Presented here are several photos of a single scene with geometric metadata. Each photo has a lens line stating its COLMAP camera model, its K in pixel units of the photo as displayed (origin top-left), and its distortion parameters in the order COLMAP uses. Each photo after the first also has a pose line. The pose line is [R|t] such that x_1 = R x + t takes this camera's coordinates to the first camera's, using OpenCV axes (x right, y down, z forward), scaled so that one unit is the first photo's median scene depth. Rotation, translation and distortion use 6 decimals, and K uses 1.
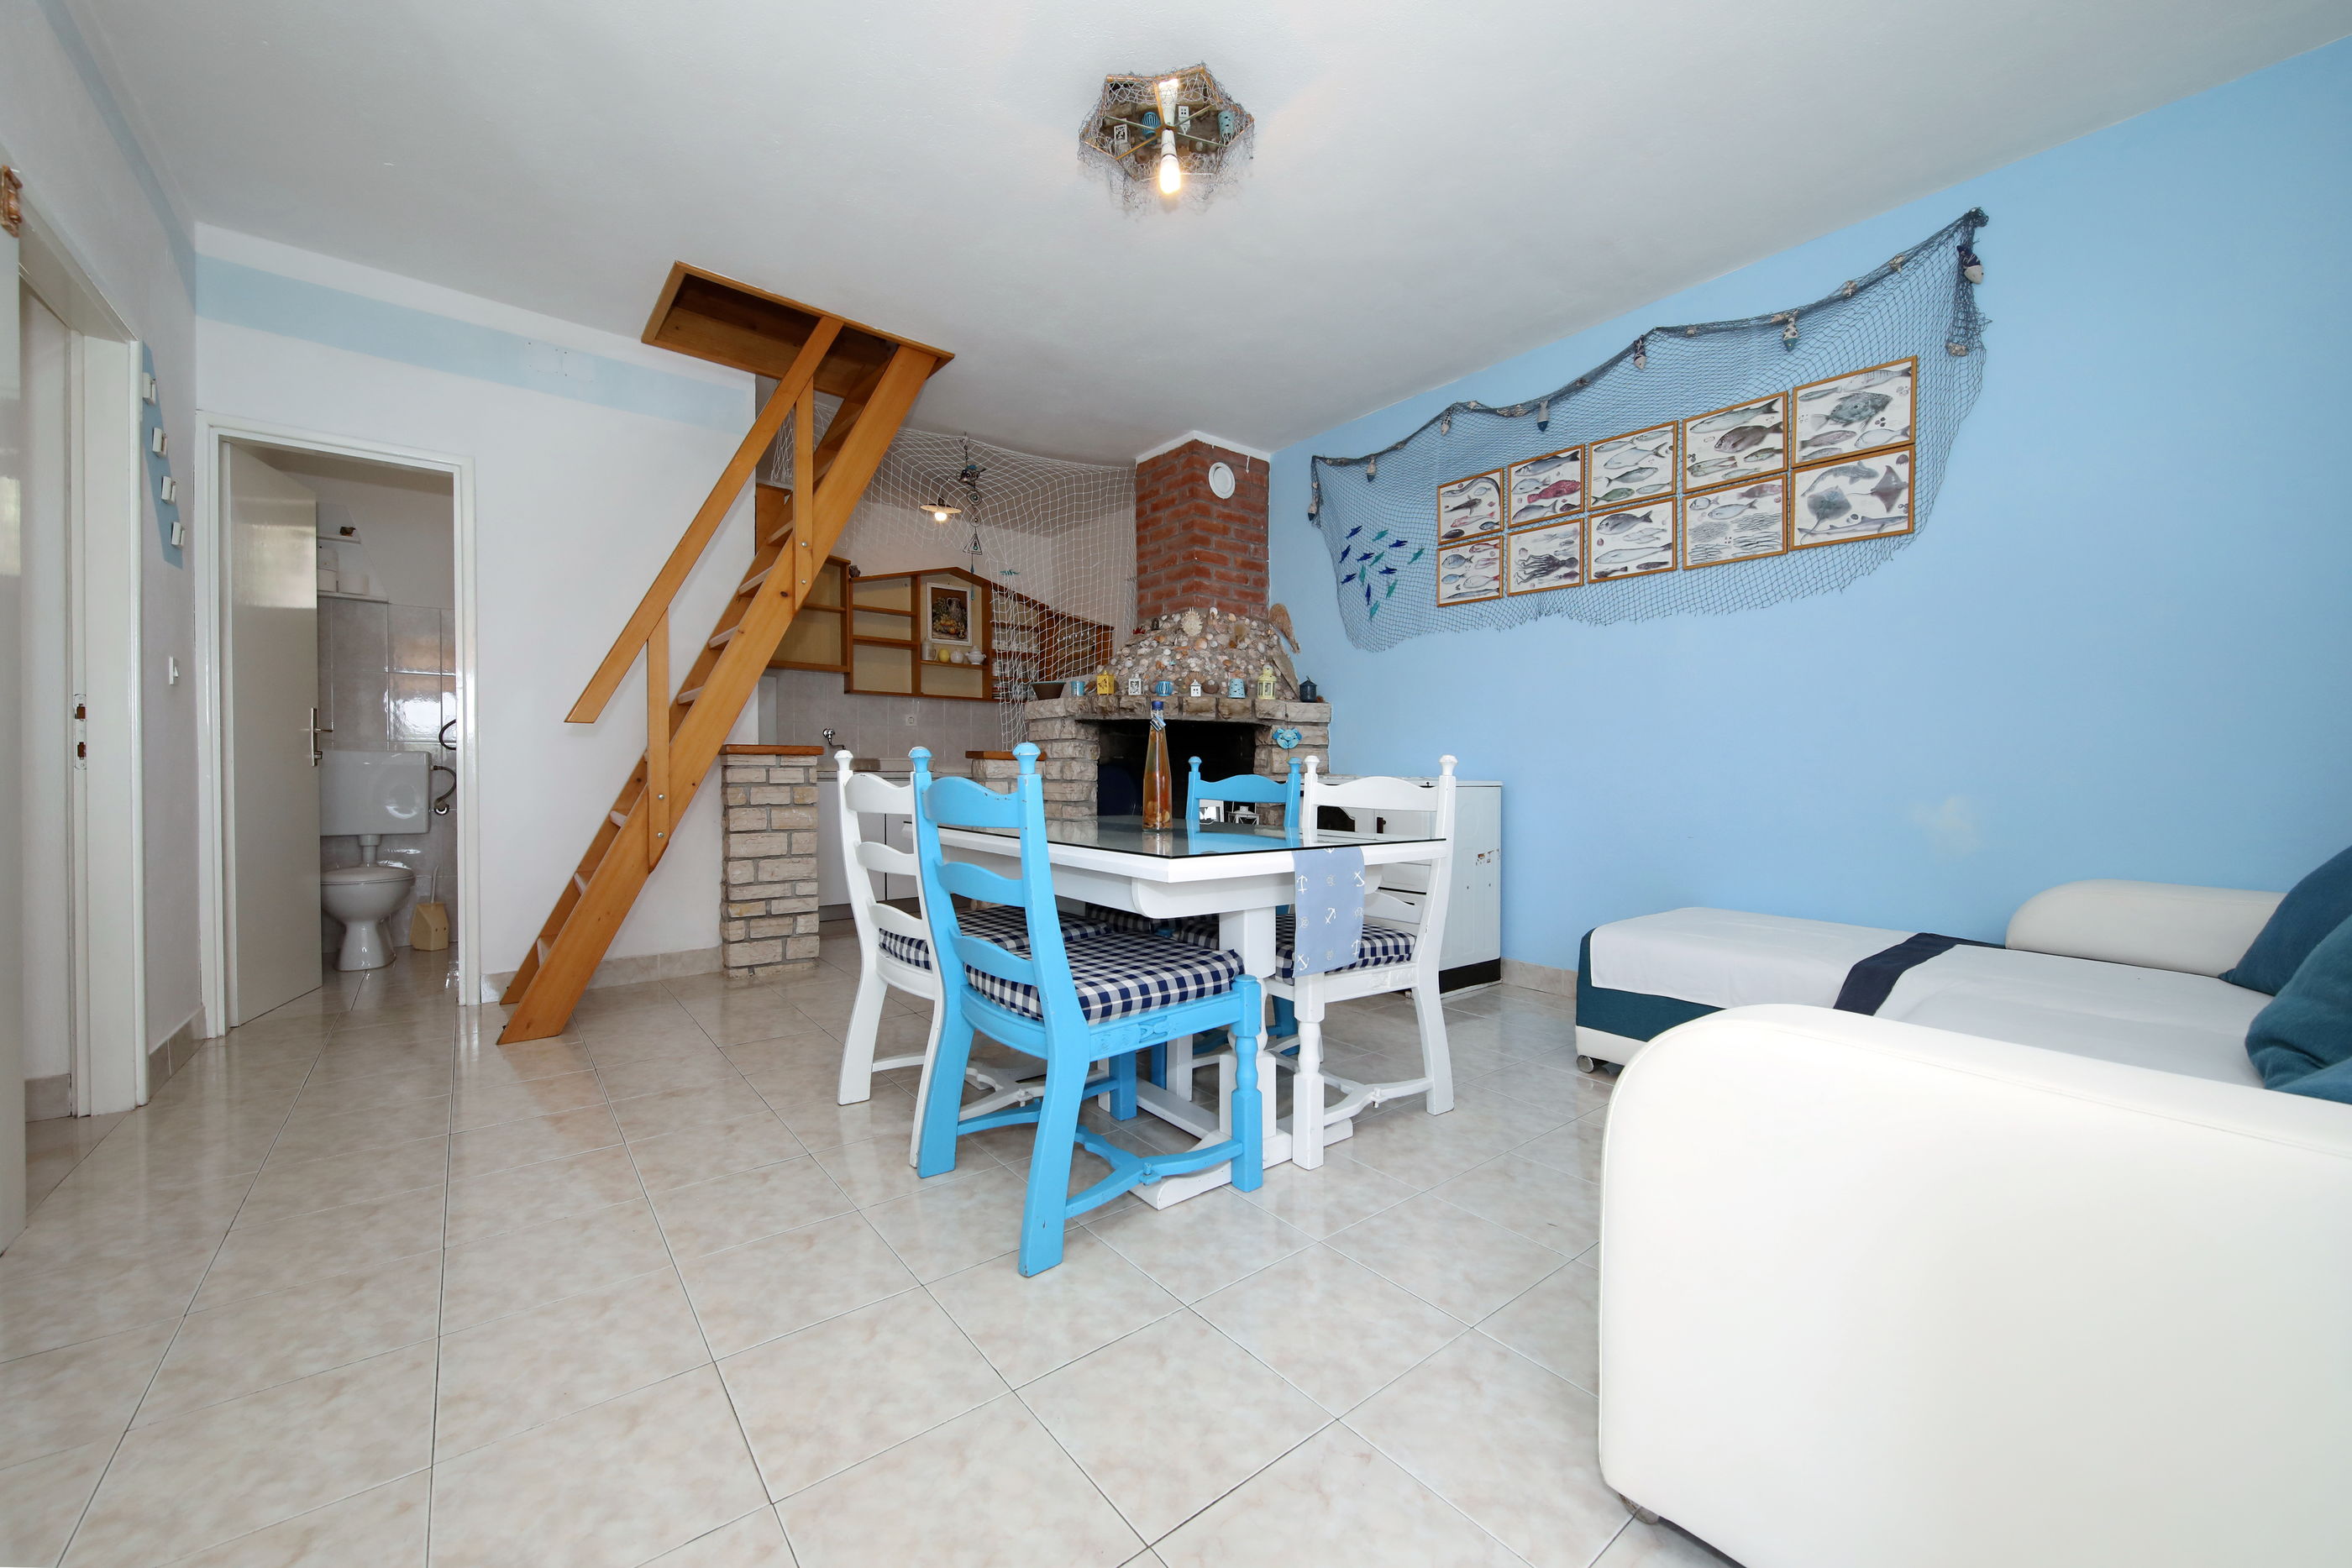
lens RADIAL K [[894.9, 0, 1176.0], [0, 894.9, 784.0], [0, 0, 1]] dist [0.000164, -0.004116]
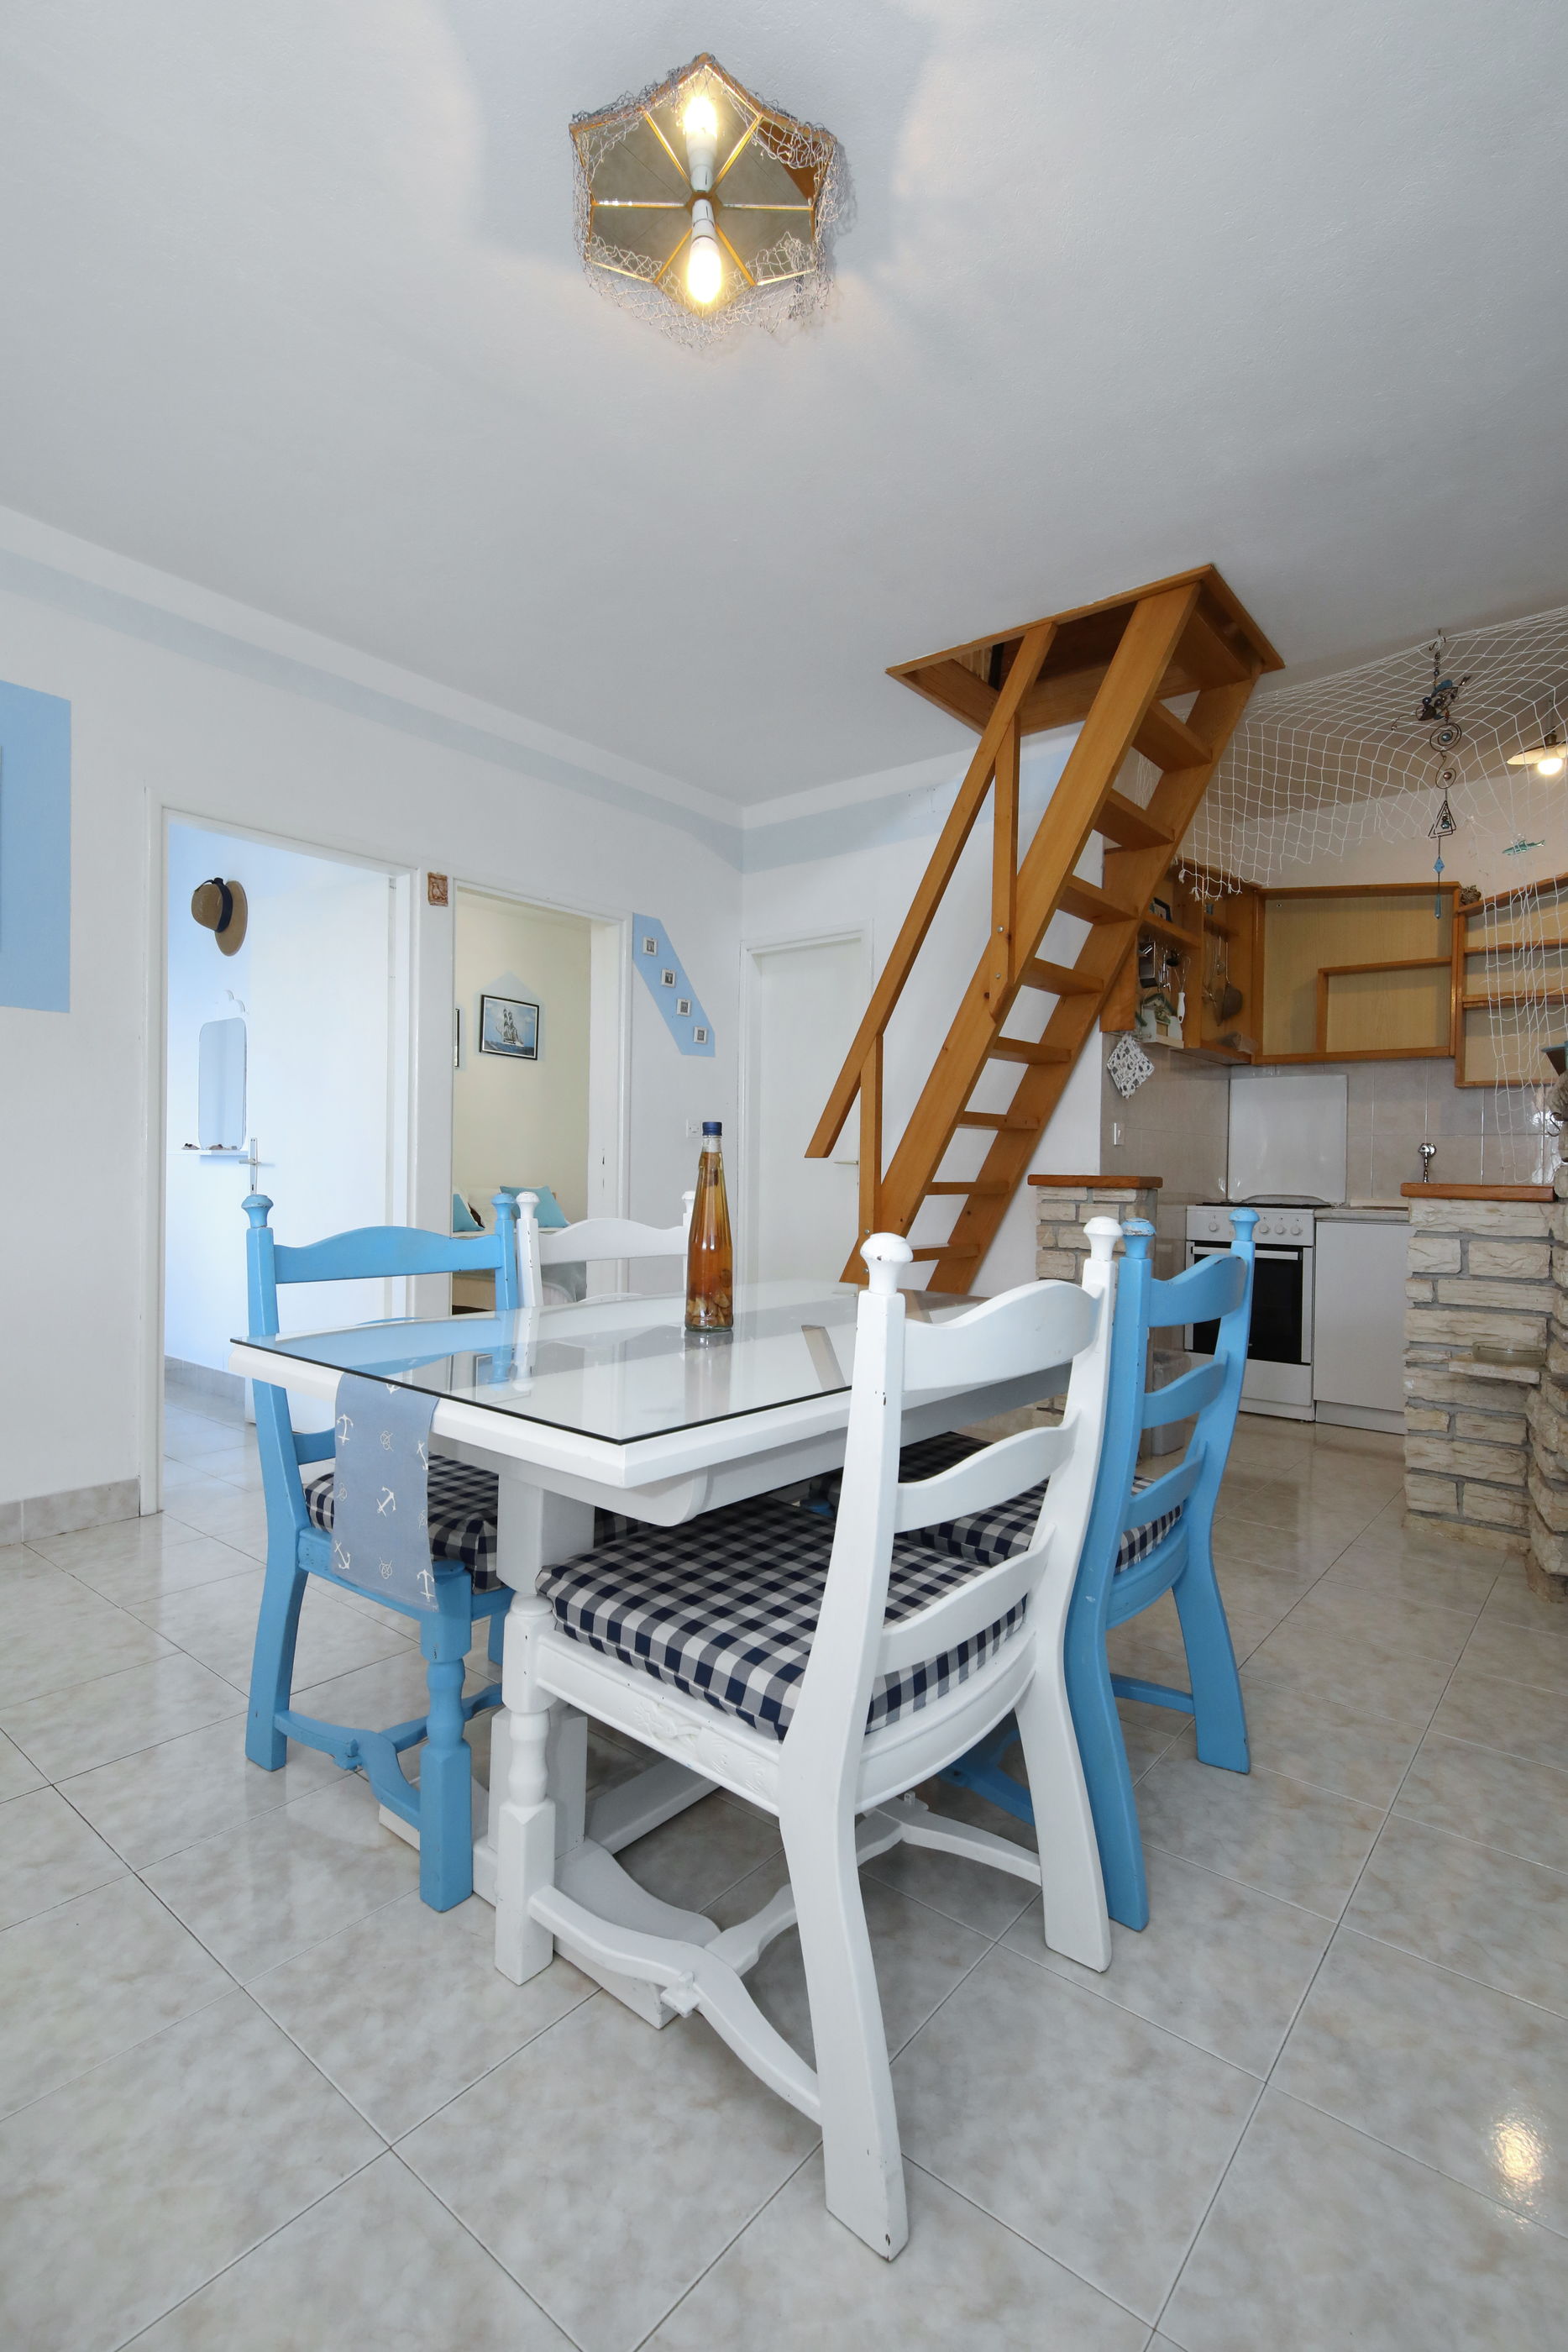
lens RADIAL K [[1058.6, 0, 754.4], [0, 1058.6, 1190.1], [0, 0, 1]] dist [-0.001312, -0.000154]
pose [[0.195310, 0.011076, -0.980679, 0.270648], [-0.026148, 0.999640, 0.006083, -0.017753], [0.980393, 0.024454, 0.195530, 0.337946]]
